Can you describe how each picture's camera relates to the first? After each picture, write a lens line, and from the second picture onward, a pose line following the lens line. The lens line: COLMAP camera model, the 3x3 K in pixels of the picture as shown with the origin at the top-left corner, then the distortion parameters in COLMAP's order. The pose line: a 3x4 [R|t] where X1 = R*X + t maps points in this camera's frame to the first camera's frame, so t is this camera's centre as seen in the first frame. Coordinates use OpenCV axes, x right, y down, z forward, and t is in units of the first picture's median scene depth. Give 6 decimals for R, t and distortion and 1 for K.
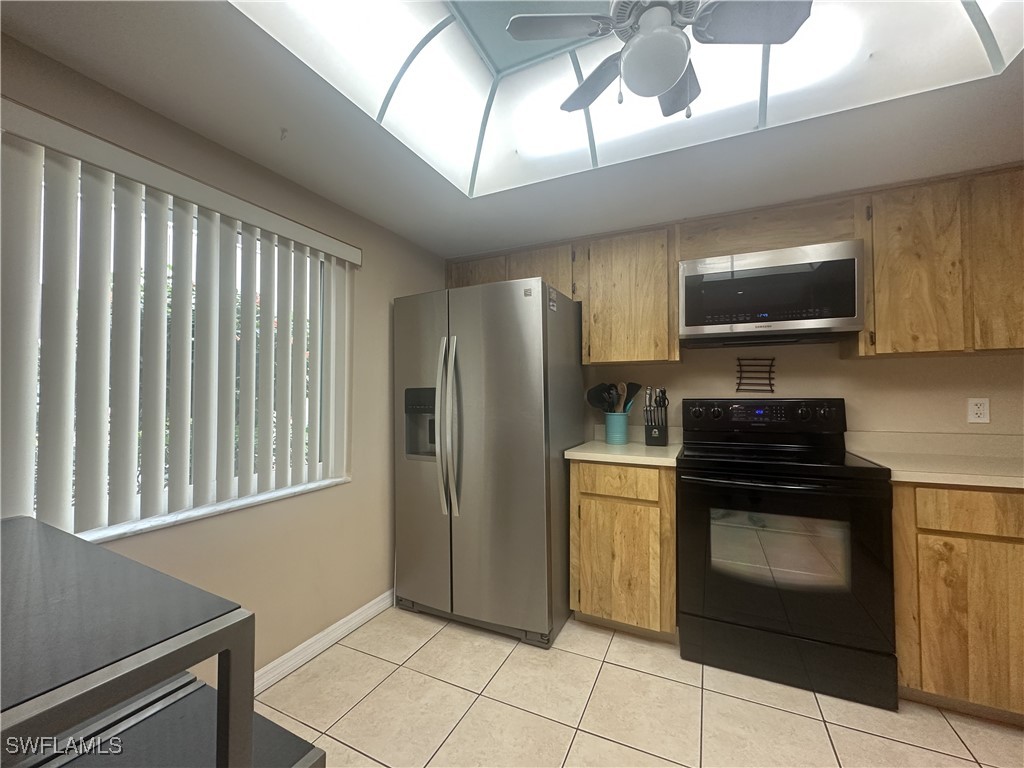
lens RADIAL K [[412.2, 0, 510.8], [0, 412.2, 383.3], [0, 0, 1]] dist [-0.003724, 0.000133]
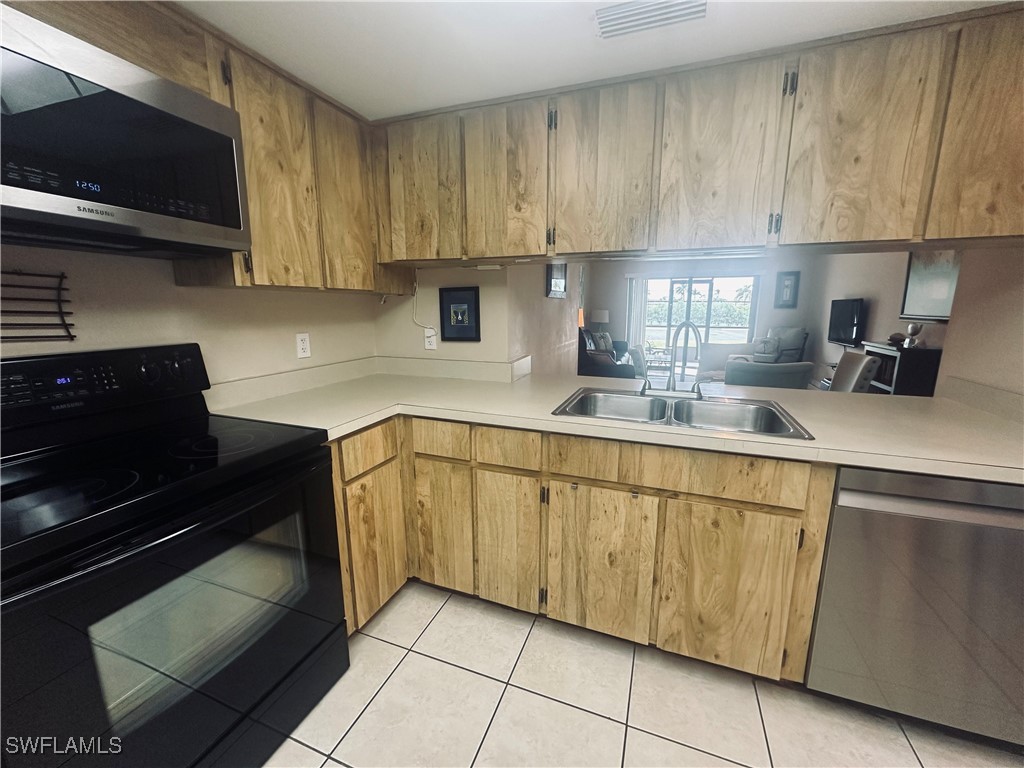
lens RADIAL K [[412.2, 0, 513.3], [0, 412.2, 383.2], [0, 0, 1]] dist [-0.003724, 0.000133]
pose [[-0.090732, -0.178247, 0.979794, 0.063645], [-0.023548, 0.983961, 0.176824, -0.039965], [-0.995597, -0.007029, -0.093474, 0.619690]]
